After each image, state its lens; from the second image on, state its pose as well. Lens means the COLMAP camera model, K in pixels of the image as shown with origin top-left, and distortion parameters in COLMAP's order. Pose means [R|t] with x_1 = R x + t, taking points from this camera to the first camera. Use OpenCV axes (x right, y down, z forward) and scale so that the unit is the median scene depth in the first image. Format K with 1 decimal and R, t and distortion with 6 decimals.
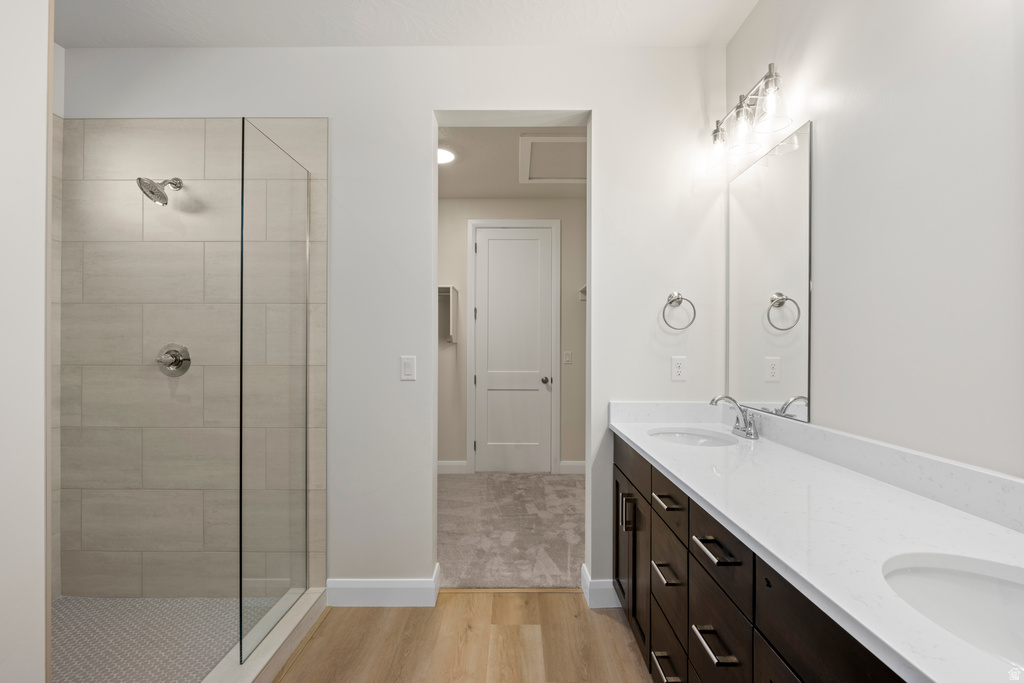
lens RADIAL K [[453.6, 0, 515.9], [0, 453.6, 349.4], [0, 0, 1]] dist [-0.000773, -0.000346]
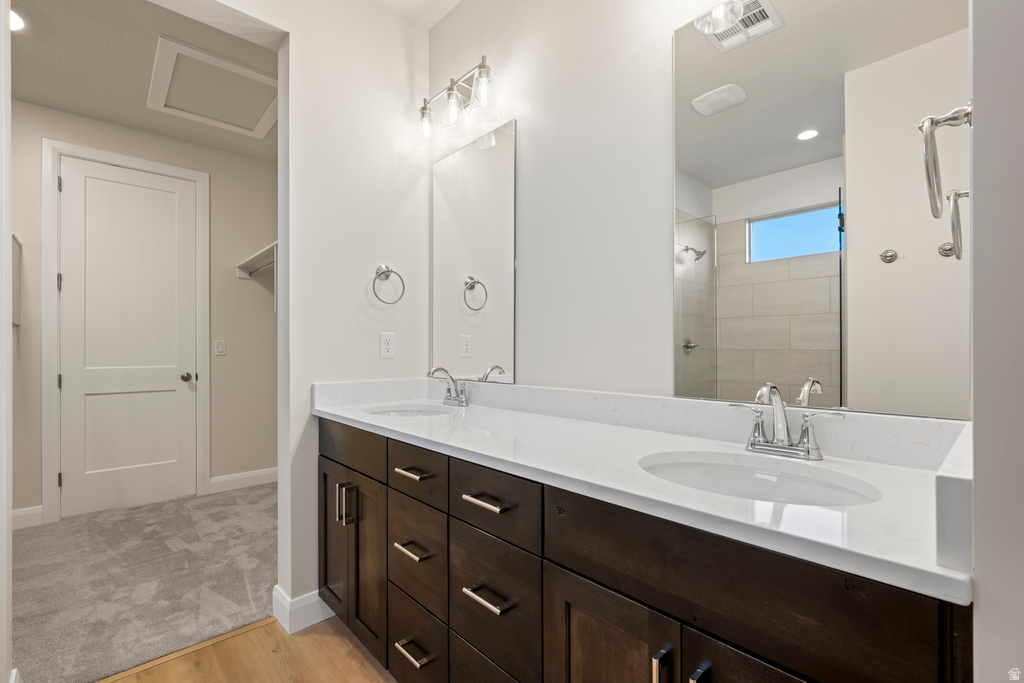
lens RADIAL K [[453.6, 0, 515.9], [0, 453.6, 349.4], [0, 0, 1]] dist [-0.000773, -0.000346]
pose [[0.740833, -0.008253, 0.671639, -0.083999], [0.008751, 0.999958, 0.002636, 0.051081], [-0.671633, 0.003924, 0.740874, 0.106805]]
